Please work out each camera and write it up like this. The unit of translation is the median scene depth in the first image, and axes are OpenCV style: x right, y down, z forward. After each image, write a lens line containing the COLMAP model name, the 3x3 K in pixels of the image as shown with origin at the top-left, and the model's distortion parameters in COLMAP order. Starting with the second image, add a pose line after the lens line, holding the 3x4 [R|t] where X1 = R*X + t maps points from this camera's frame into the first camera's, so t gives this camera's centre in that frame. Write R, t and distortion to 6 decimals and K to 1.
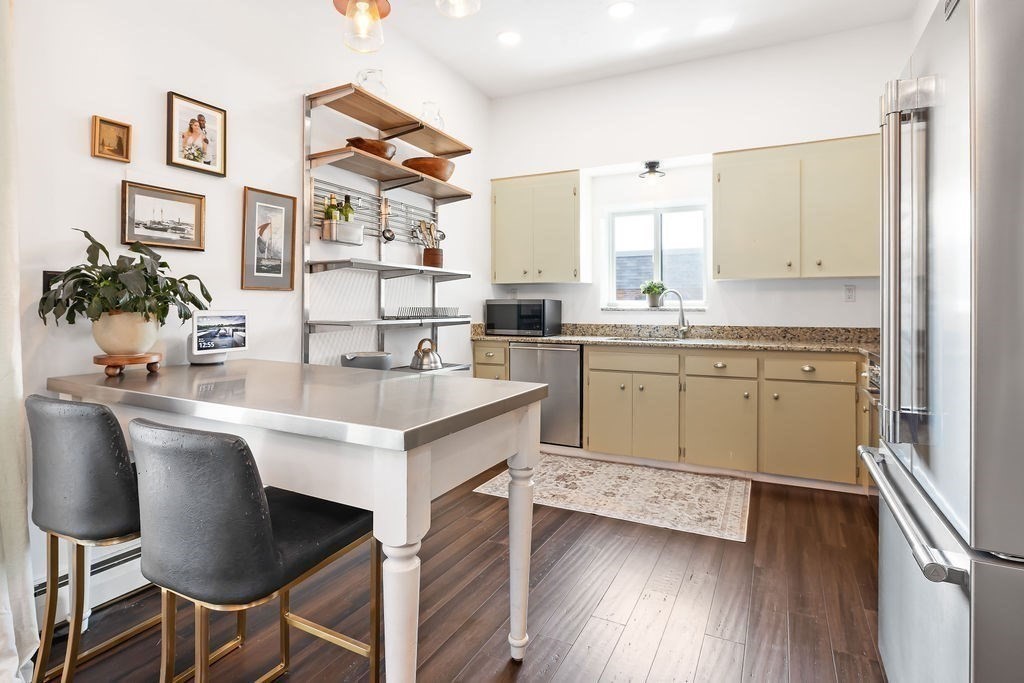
lens RADIAL K [[512.7, 0, 511.7], [0, 512.7, 305.4], [0, 0, 1]] dist [0.000037, -0.000048]
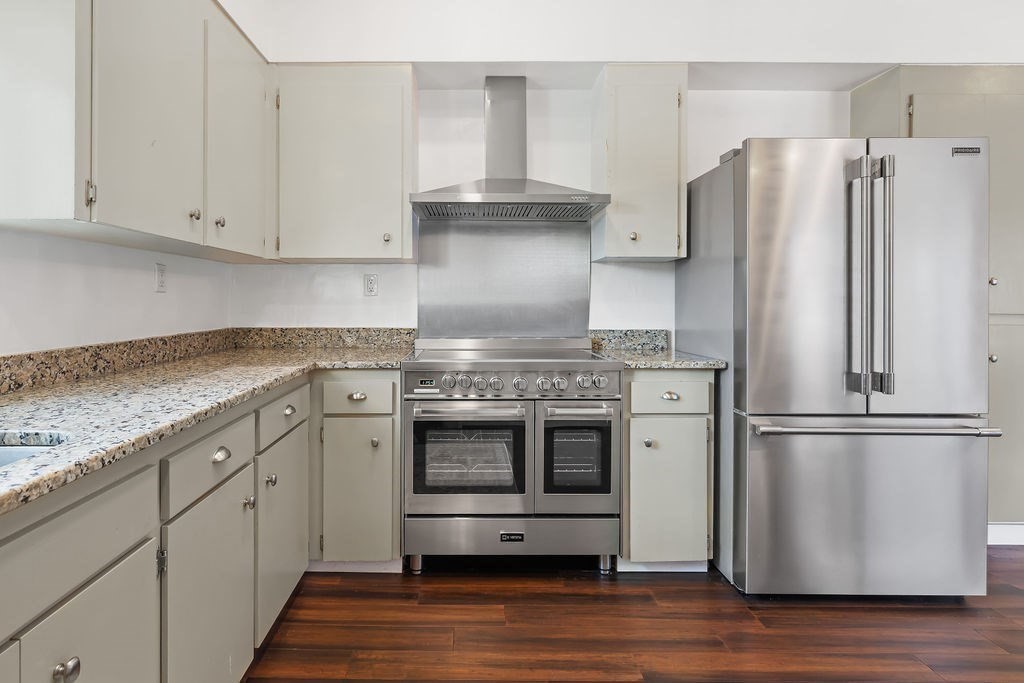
lens RADIAL K [[447.4, 0, 512.2], [0, 447.4, 336.3], [0, 0, 1]] dist [0.000584, -0.000006]
pose [[-0.461397, -0.064473, 0.884848, 0.041457], [-0.005230, 0.997536, 0.069957, 0.006587], [-0.887178, 0.027651, -0.460597, 0.865786]]
